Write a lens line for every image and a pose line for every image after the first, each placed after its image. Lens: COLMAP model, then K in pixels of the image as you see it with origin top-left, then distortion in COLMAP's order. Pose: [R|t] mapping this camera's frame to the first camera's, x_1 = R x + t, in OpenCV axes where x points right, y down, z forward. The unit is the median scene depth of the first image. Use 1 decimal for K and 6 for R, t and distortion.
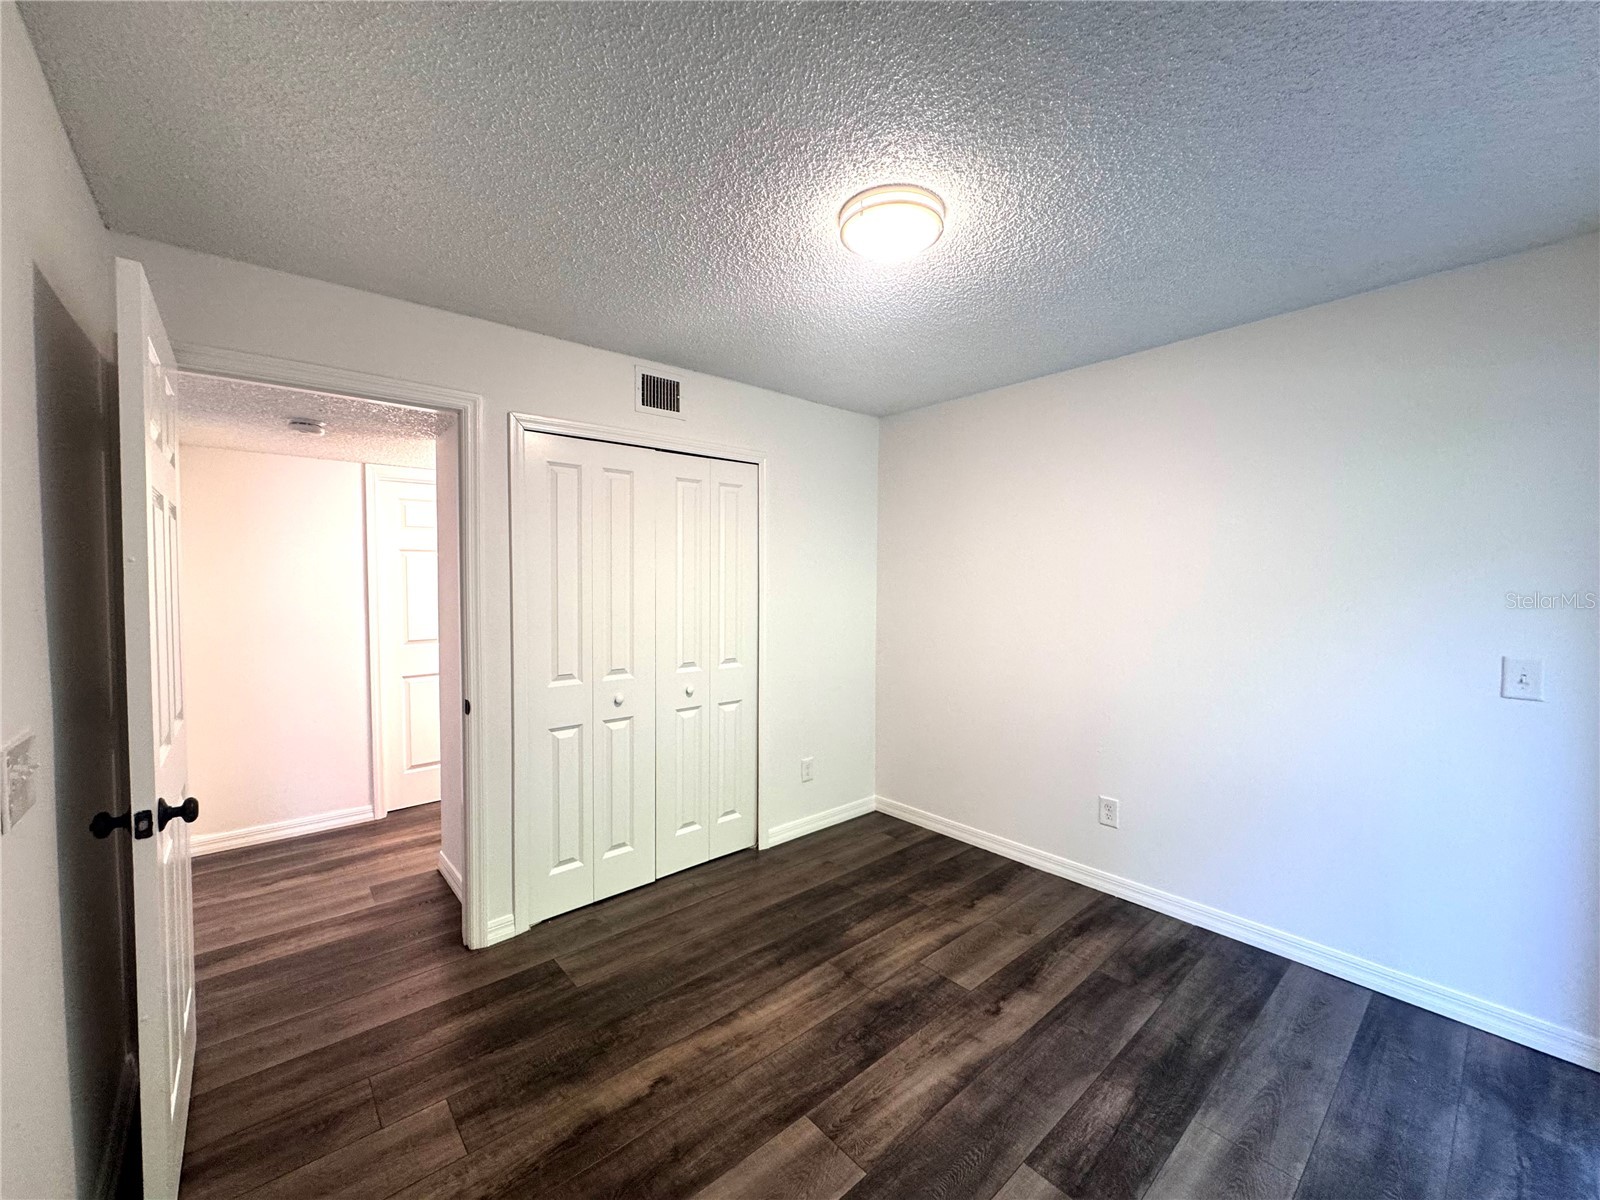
lens RADIAL K [[641.0, 0, 800.0], [0, 641.0, 600.0], [0, 0, 1]] dist [-0.003964, 0.000702]
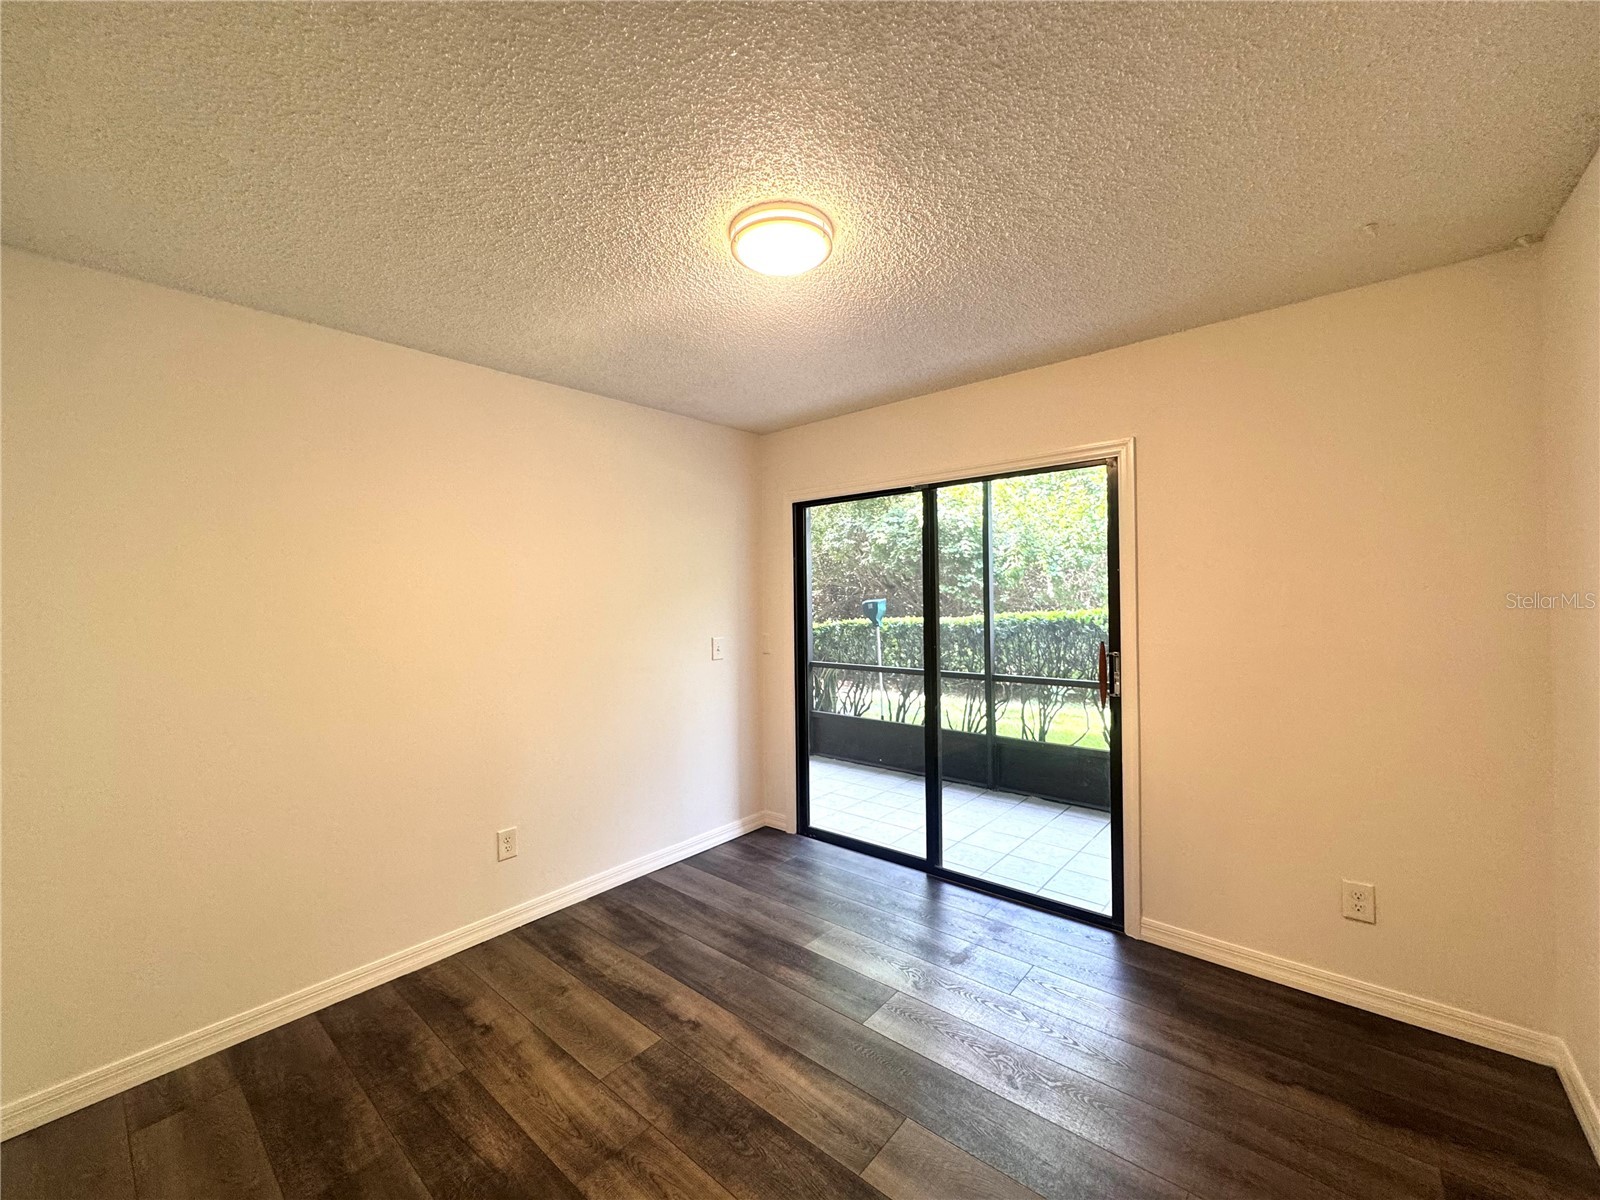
lens RADIAL K [[641.0, 0, 800.0], [0, 641.0, 600.0], [0, 0, 1]] dist [-0.003964, 0.000702]
pose [[-0.150182, -0.004761, 0.988647, -0.652427], [0.052050, 0.998564, 0.012715, -0.024683], [-0.987287, 0.053368, -0.149718, 0.872947]]
